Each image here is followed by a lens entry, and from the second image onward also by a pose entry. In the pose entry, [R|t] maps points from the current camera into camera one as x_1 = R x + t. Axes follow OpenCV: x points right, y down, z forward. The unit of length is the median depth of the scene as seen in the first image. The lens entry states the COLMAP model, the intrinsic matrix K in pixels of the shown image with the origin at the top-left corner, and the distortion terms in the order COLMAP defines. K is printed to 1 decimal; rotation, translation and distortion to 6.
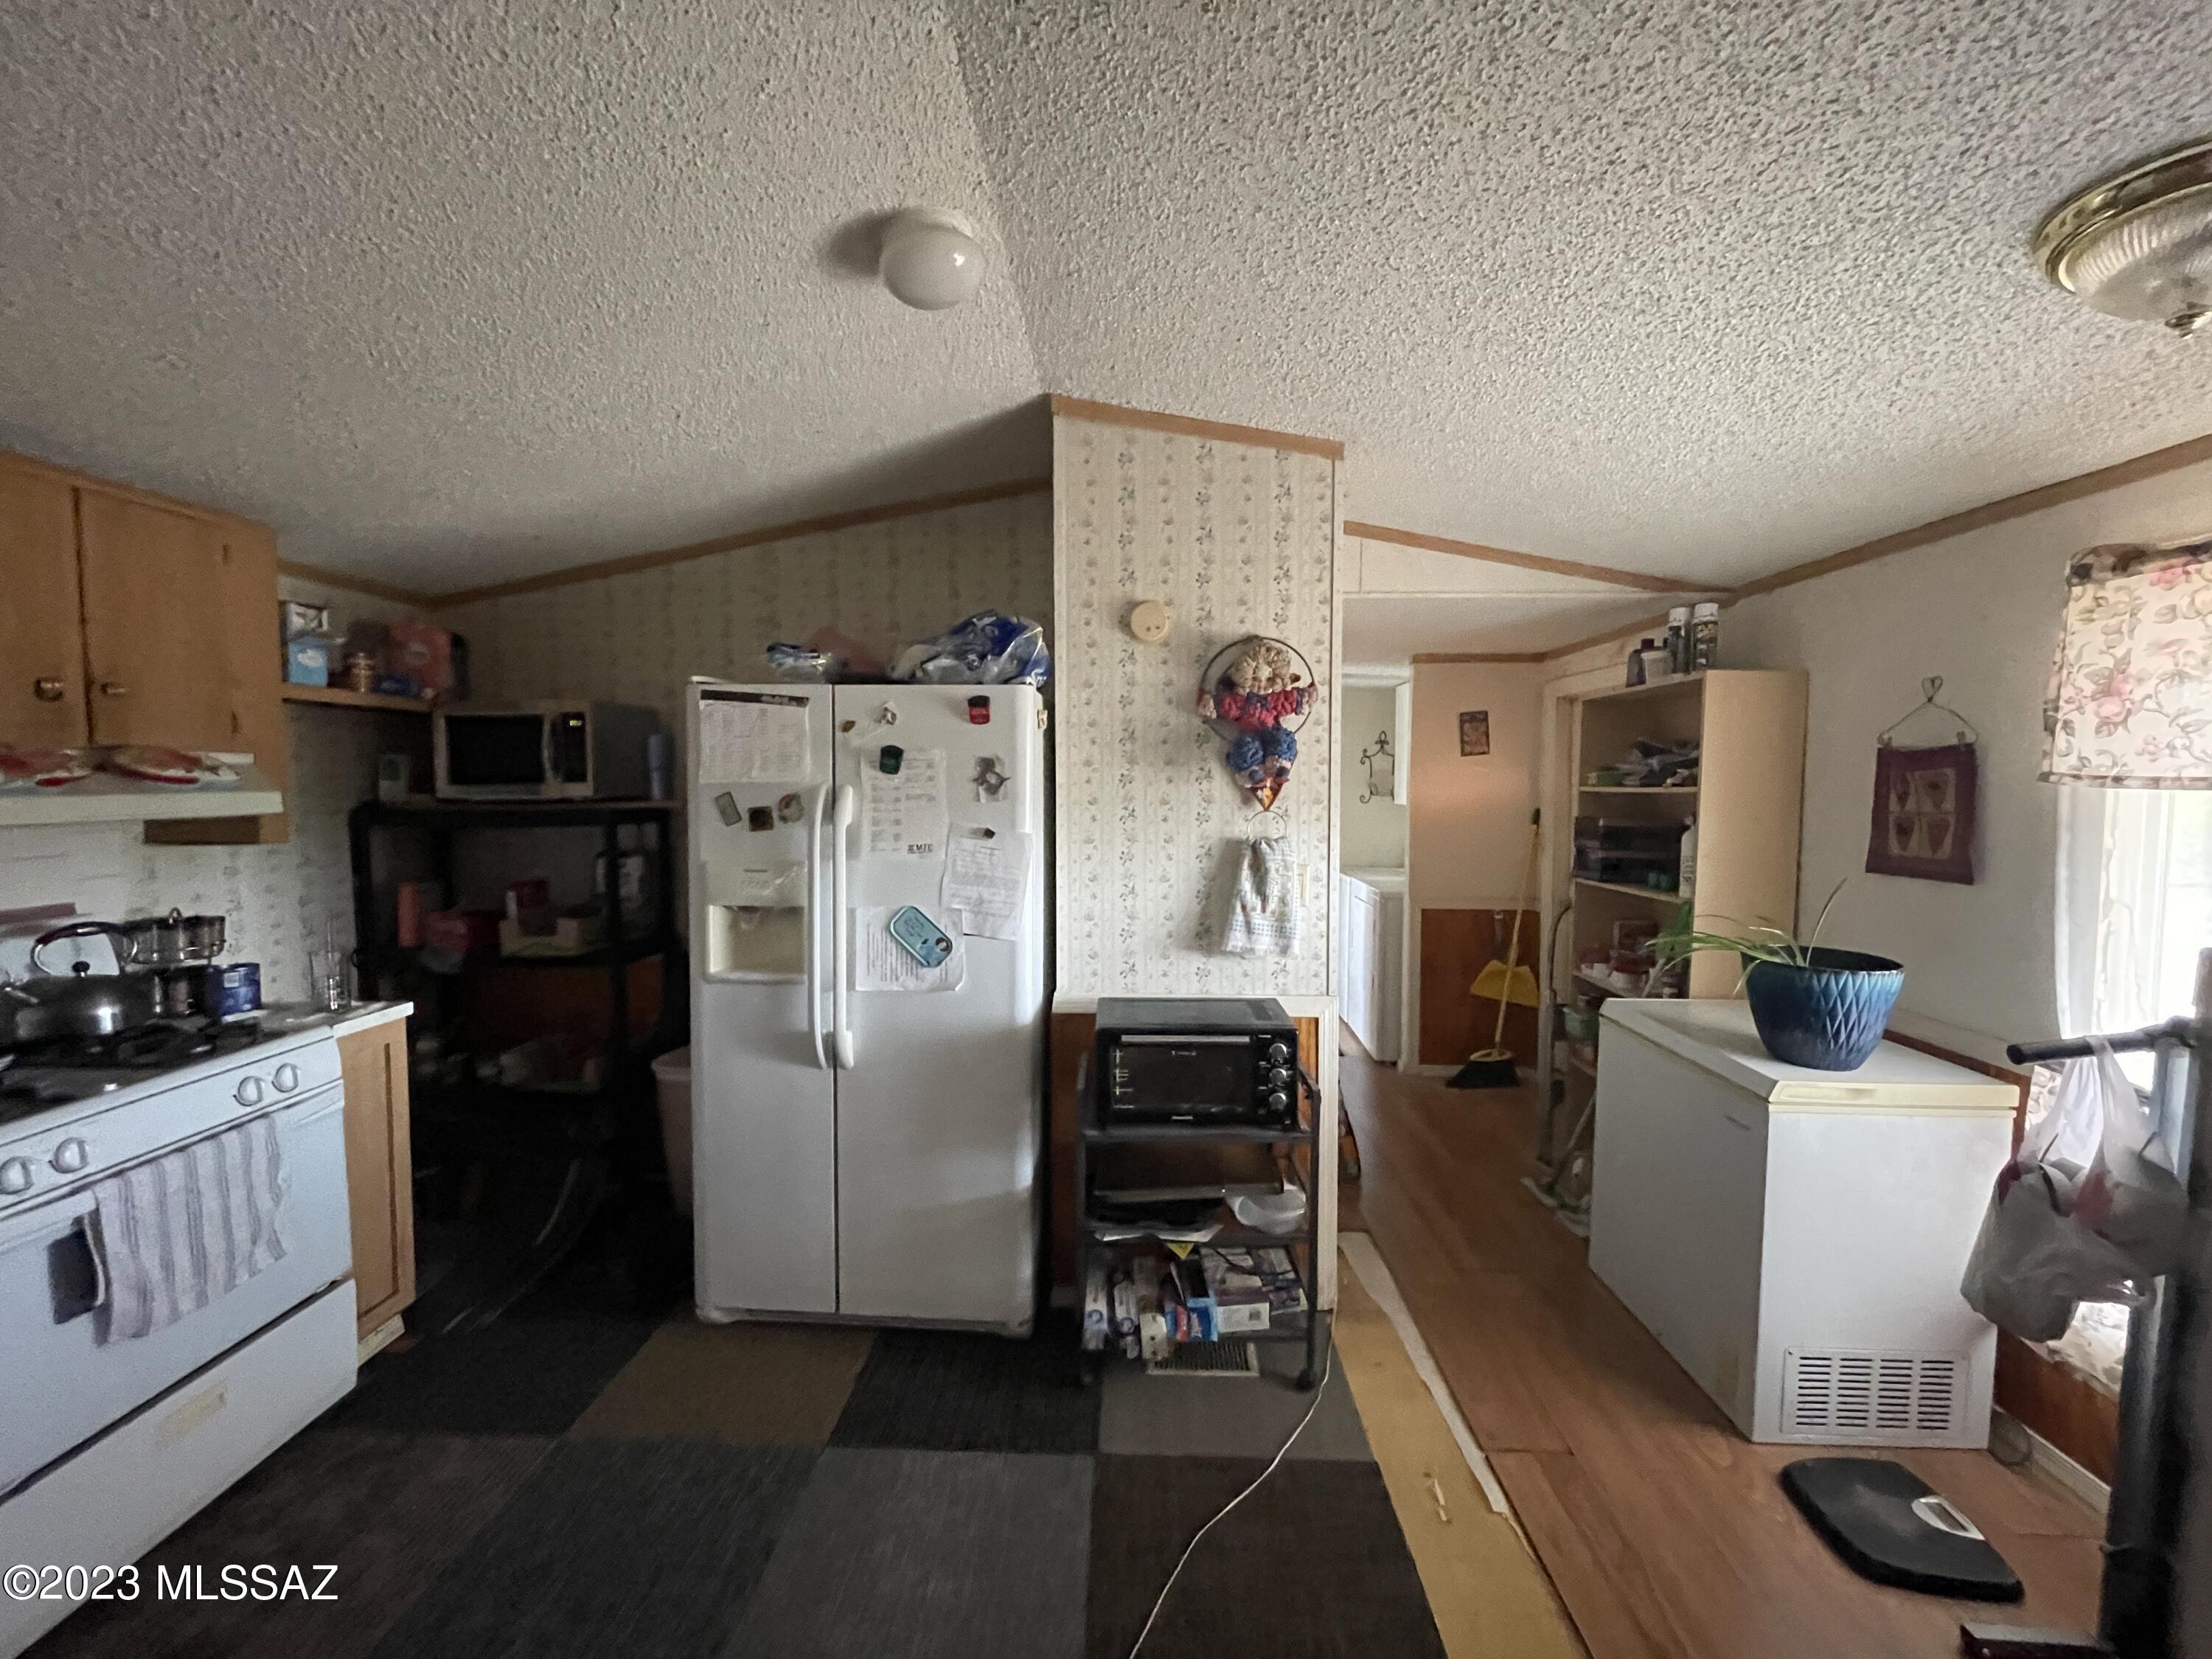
lens RADIAL K [[880.3, 0, 1104.7], [0, 880.3, 821.4], [0, 0, 1]] dist [-0.003574, -0.000792]
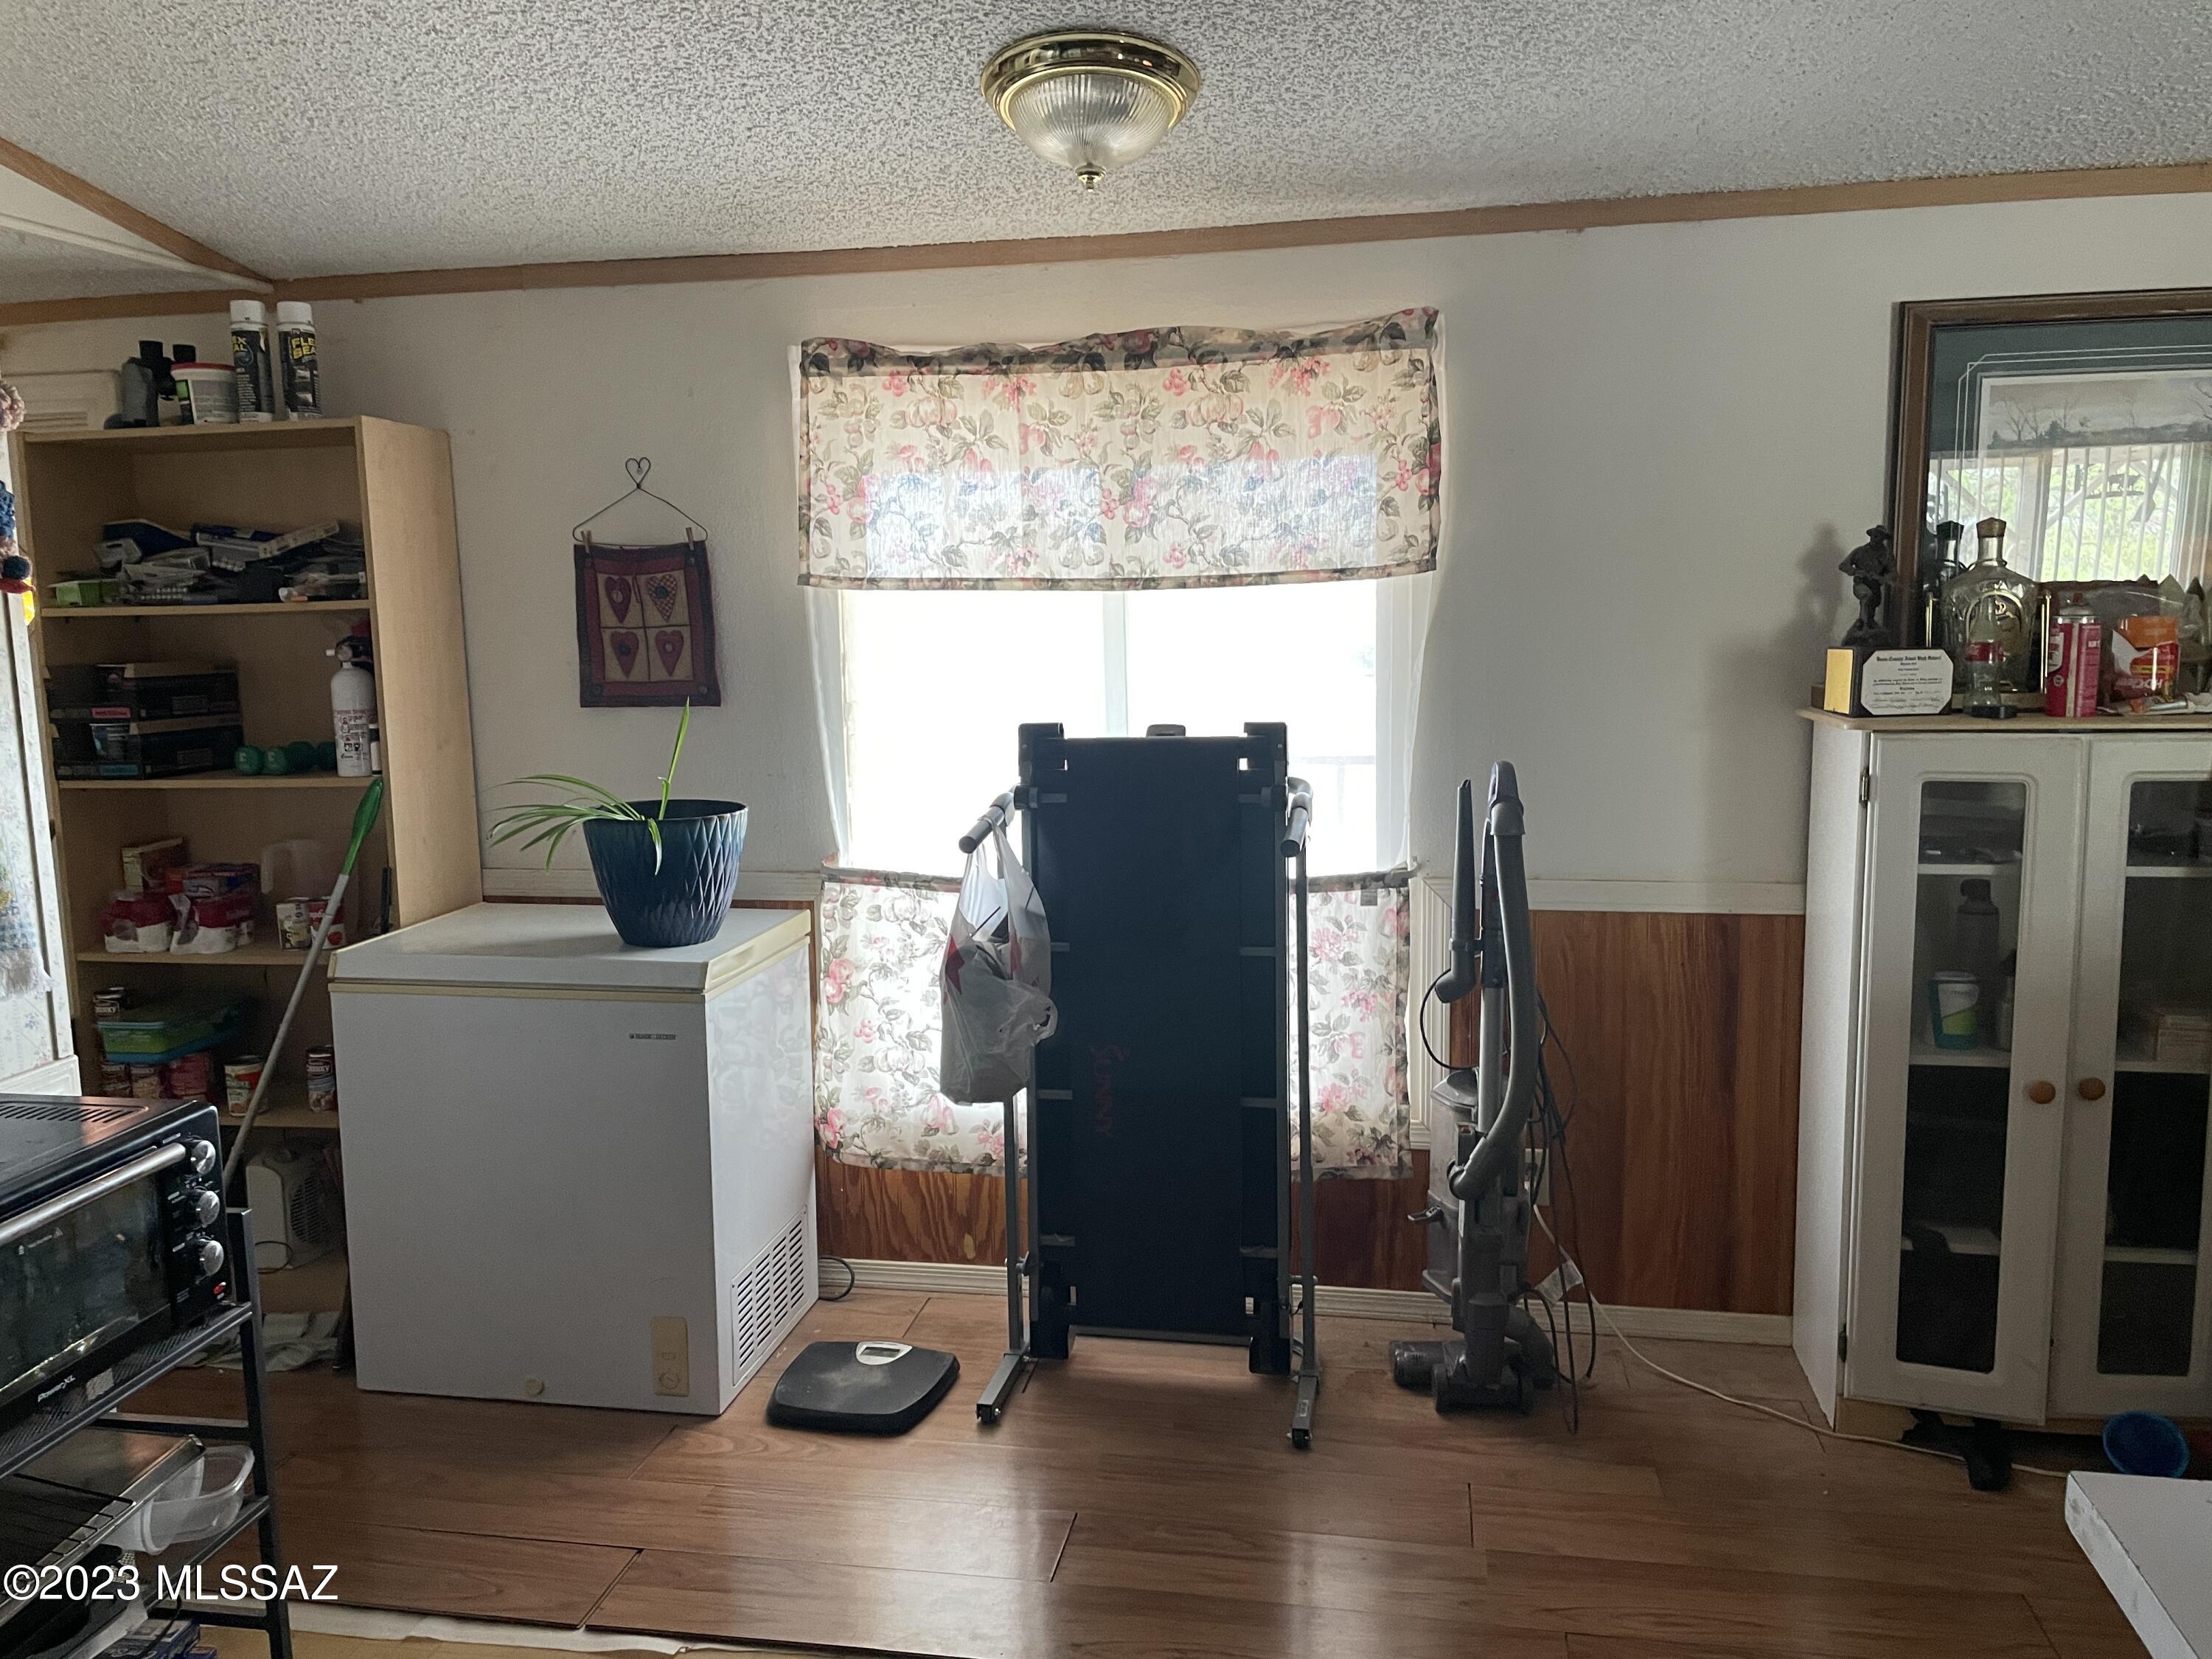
lens RADIAL K [[1661.7, 0, 1107.4], [0, 1661.7, 831.6], [0, 0, 1]] dist [0.045991, -0.085360]
pose [[0.140092, -0.144279, 0.979570, -0.673688], [0.063173, 0.988613, 0.136577, -0.006560], [-0.988121, 0.042749, 0.147611, 0.423669]]
